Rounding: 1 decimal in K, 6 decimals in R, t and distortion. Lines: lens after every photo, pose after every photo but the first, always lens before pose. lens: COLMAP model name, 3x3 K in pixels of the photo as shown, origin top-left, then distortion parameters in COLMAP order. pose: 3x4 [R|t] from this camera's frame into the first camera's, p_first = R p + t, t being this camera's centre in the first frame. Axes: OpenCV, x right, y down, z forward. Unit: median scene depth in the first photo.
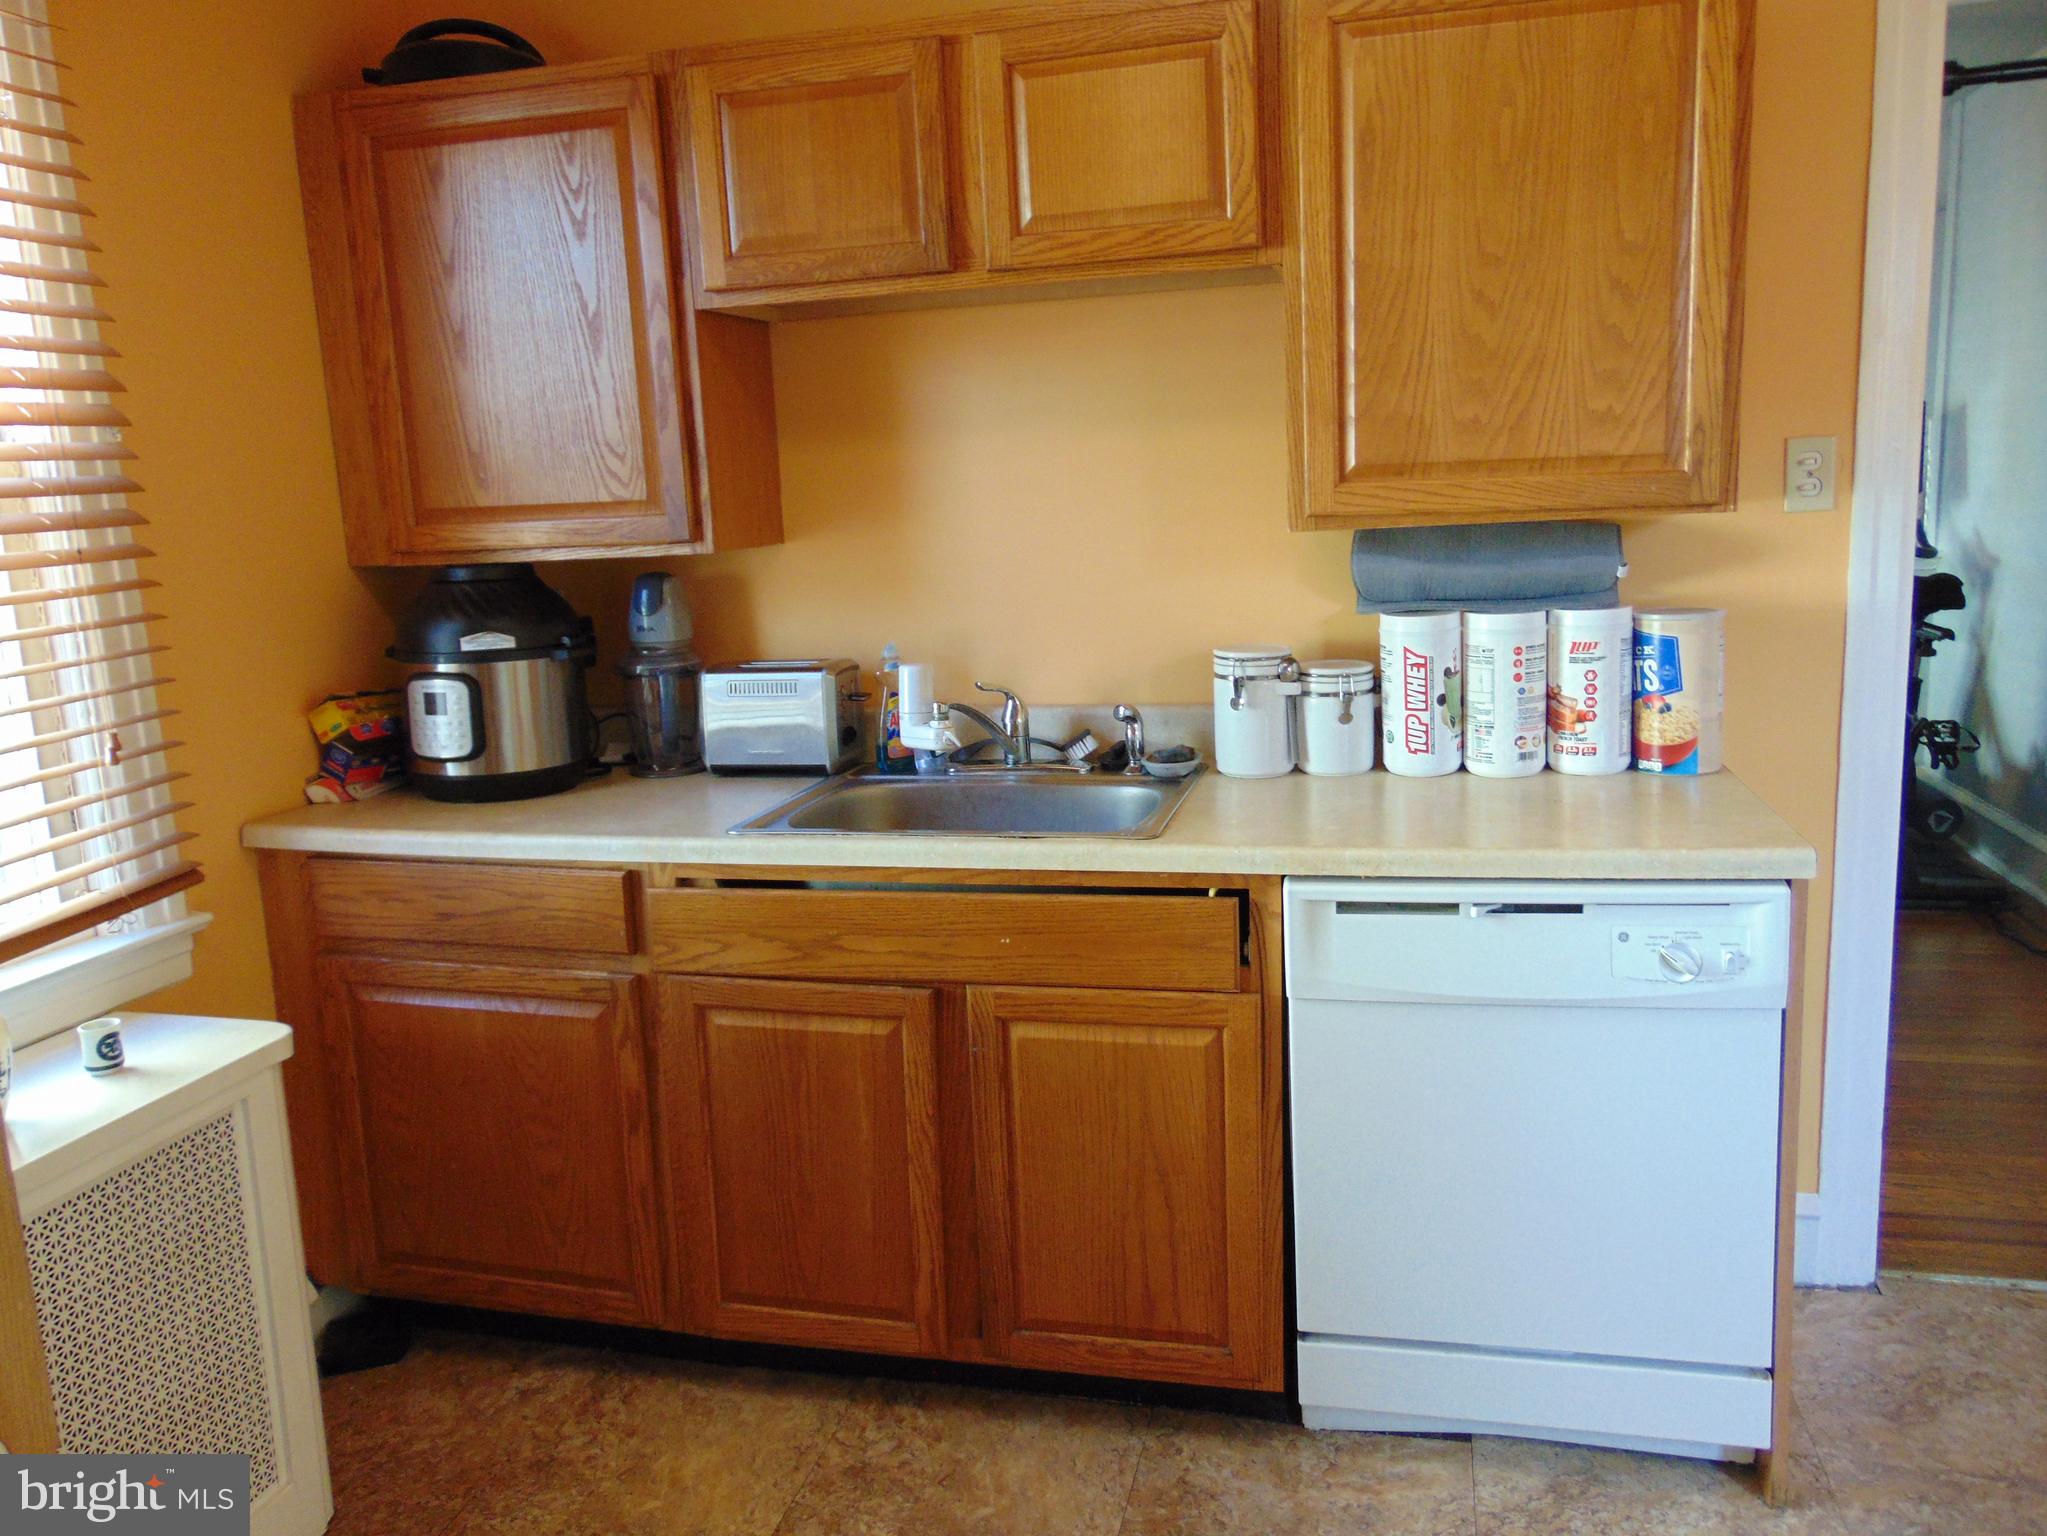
lens RADIAL K [[1517.3, 0, 1023.5], [0, 1517.3, 768.0], [0, 0, 1]] dist [-0.006544, -0.001049]
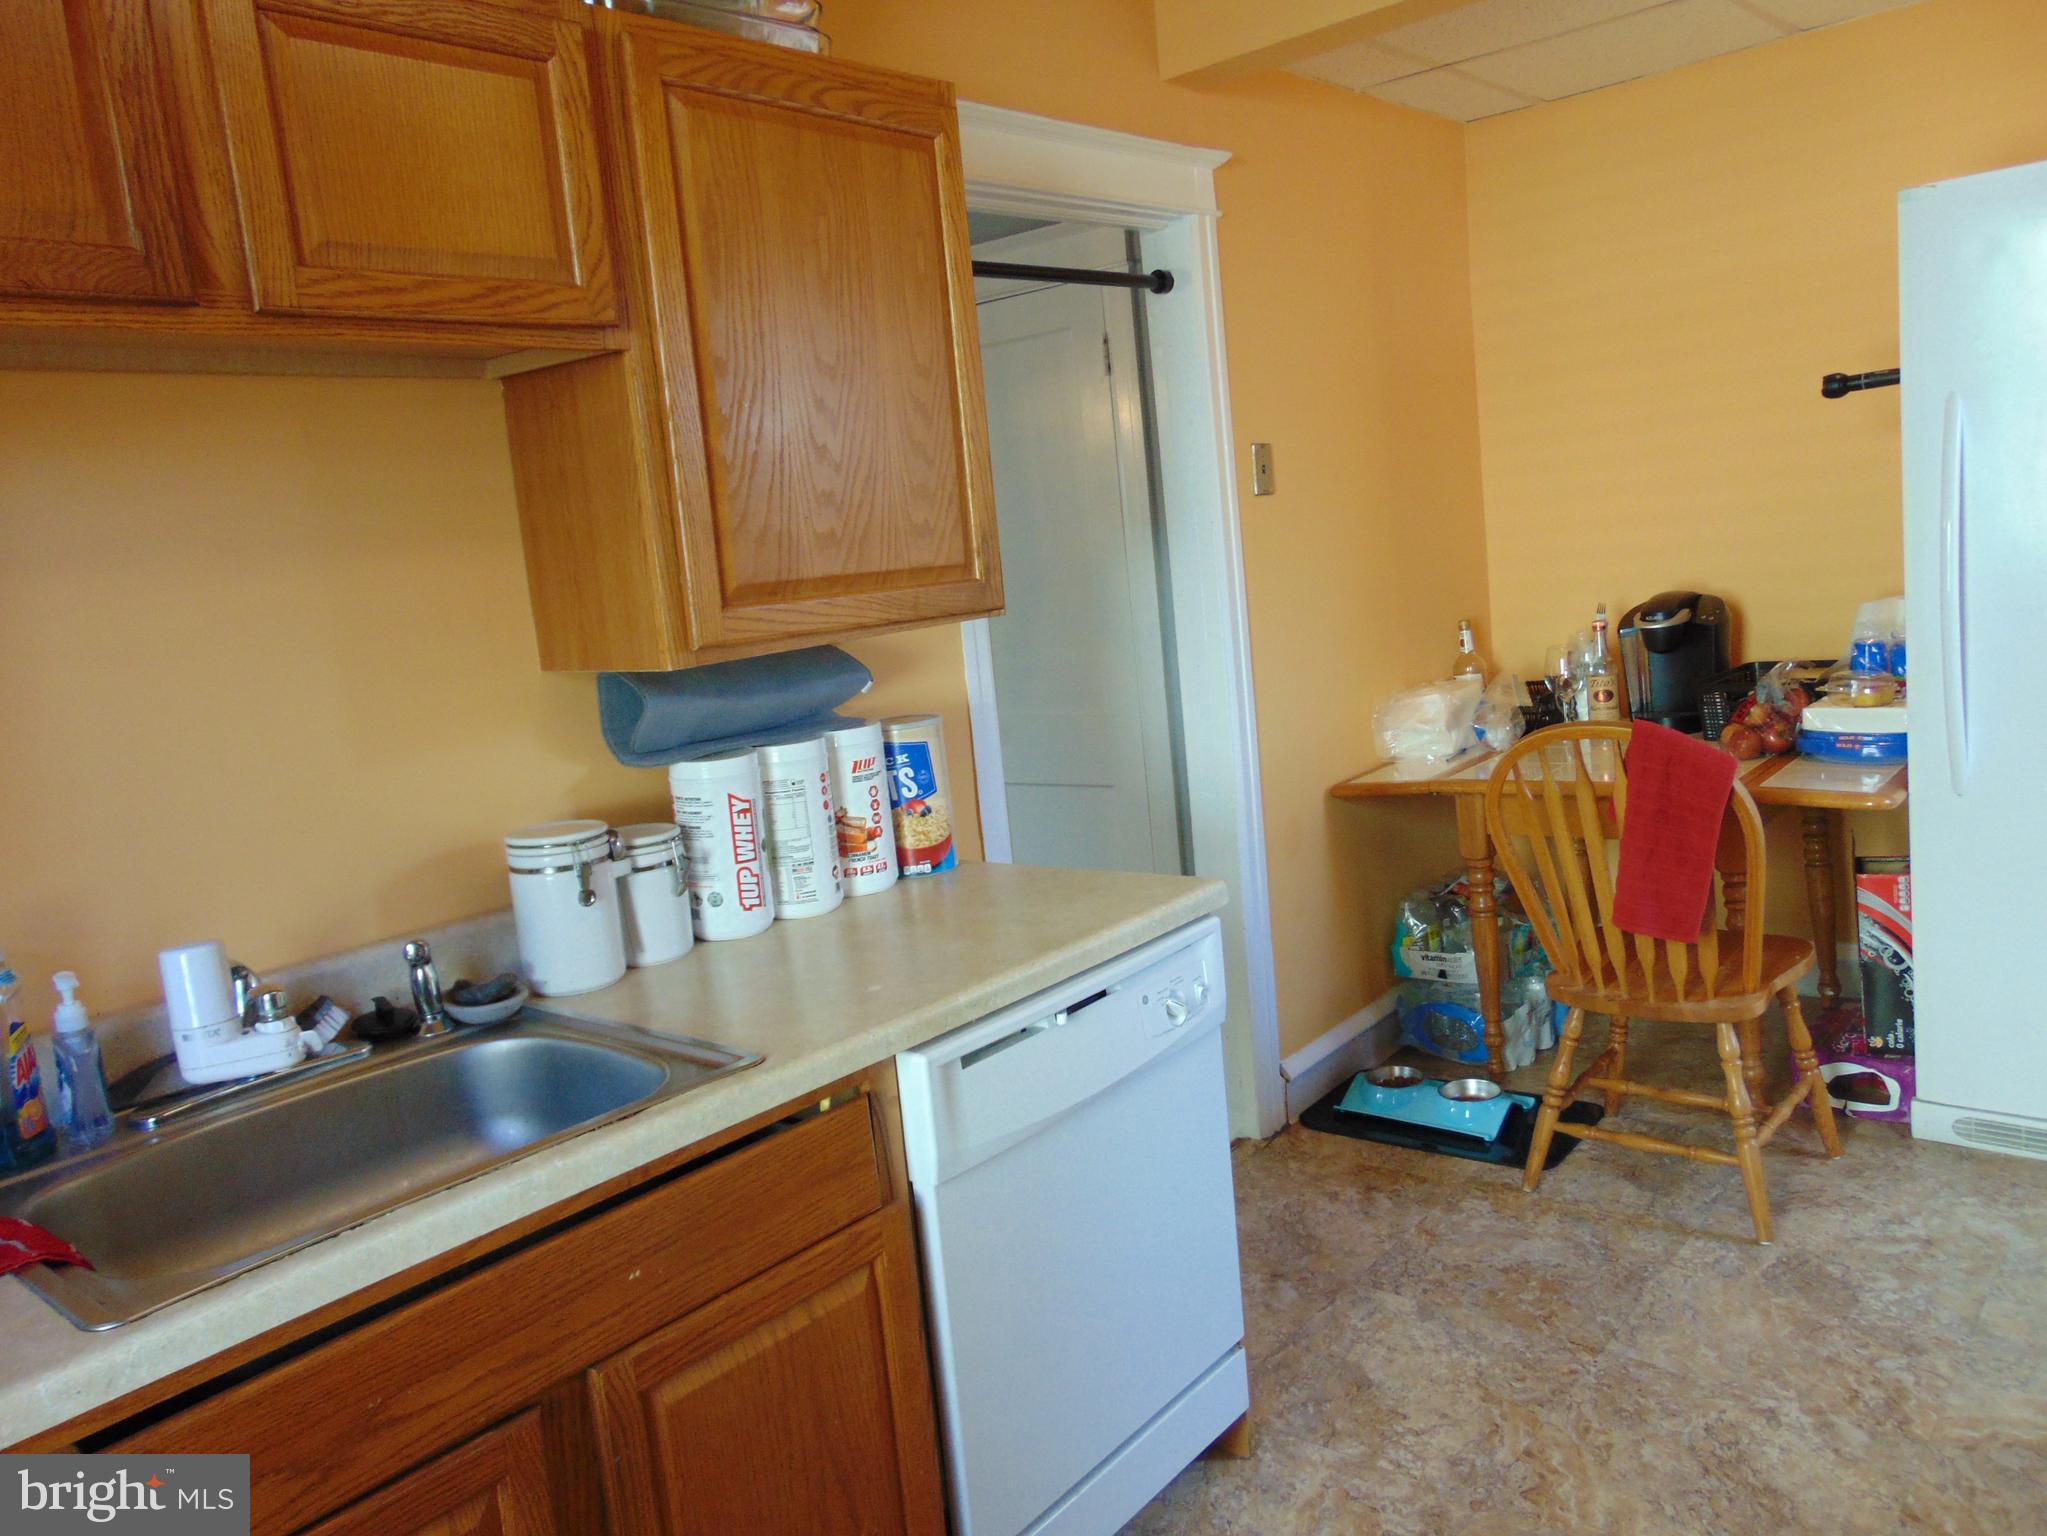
lens RADIAL K [[1537.4, 0, 1023.5], [0, 1537.4, 768.0], [0, 0, 1]] dist [-0.037781, 0.087008]
pose [[0.445661, -0.127901, 0.886018, -0.497085], [0.240425, 0.970479, 0.019162, -0.075469], [-0.862312, 0.204481, 0.463255, 0.470115]]
